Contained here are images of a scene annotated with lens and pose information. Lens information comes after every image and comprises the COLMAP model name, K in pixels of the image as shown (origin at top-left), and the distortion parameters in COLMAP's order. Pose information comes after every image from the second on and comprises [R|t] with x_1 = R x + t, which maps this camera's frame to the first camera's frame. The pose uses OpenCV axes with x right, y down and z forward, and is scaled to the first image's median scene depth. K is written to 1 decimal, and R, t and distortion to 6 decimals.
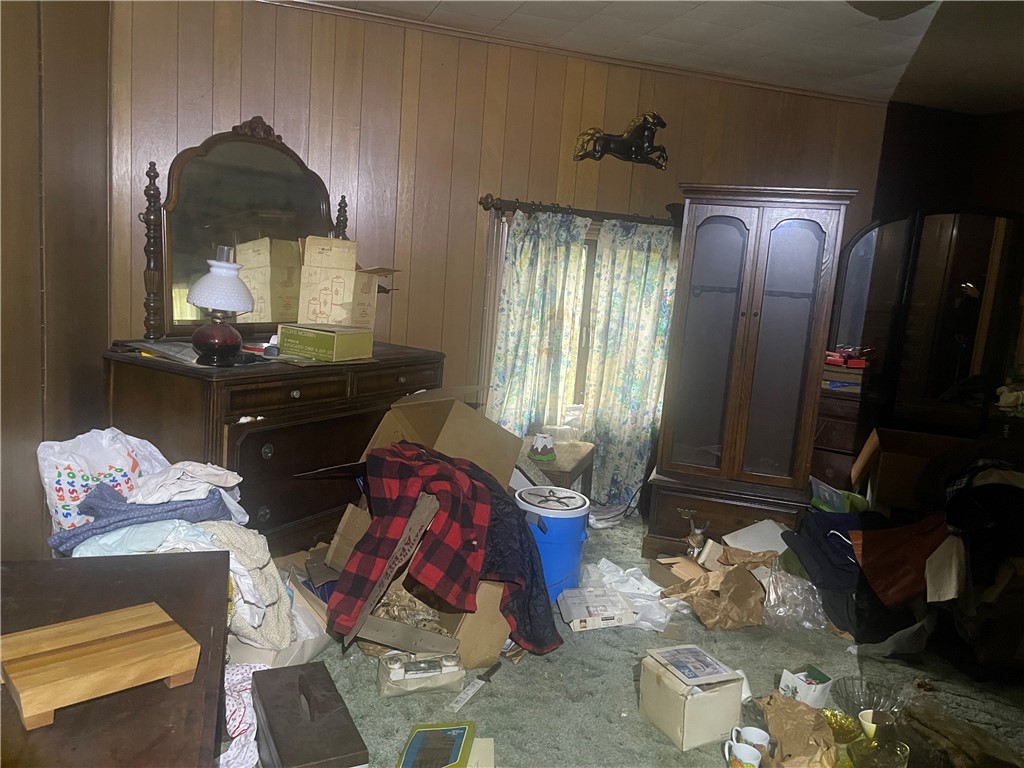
lens RADIAL K [[770.3, 0, 511.3], [0, 770.3, 389.5], [0, 0, 1]] dist [0.010392, -0.015329]
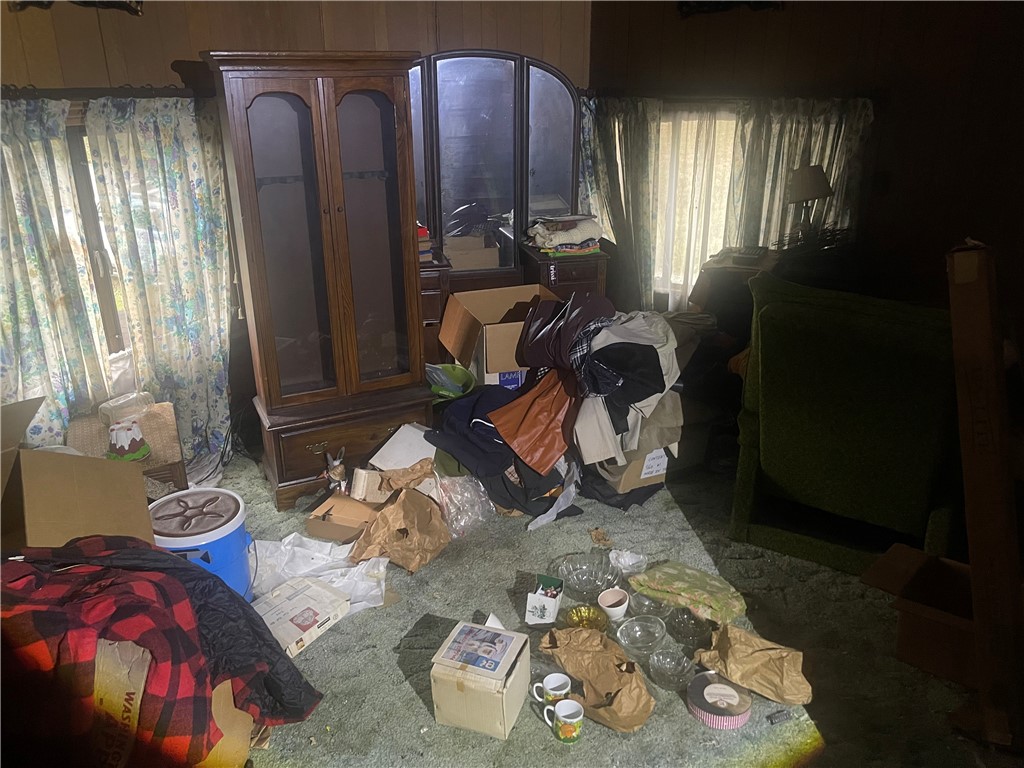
lens RADIAL K [[770.3, 0, 516.0], [0, 770.3, 374.0], [0, 0, 1]] dist [0.010392, -0.015329]
pose [[0.713679, -0.321646, 0.622259, -0.119608], [0.163953, 0.940369, 0.298036, -0.130709], [-0.681015, -0.110681, 0.723857, 0.198127]]
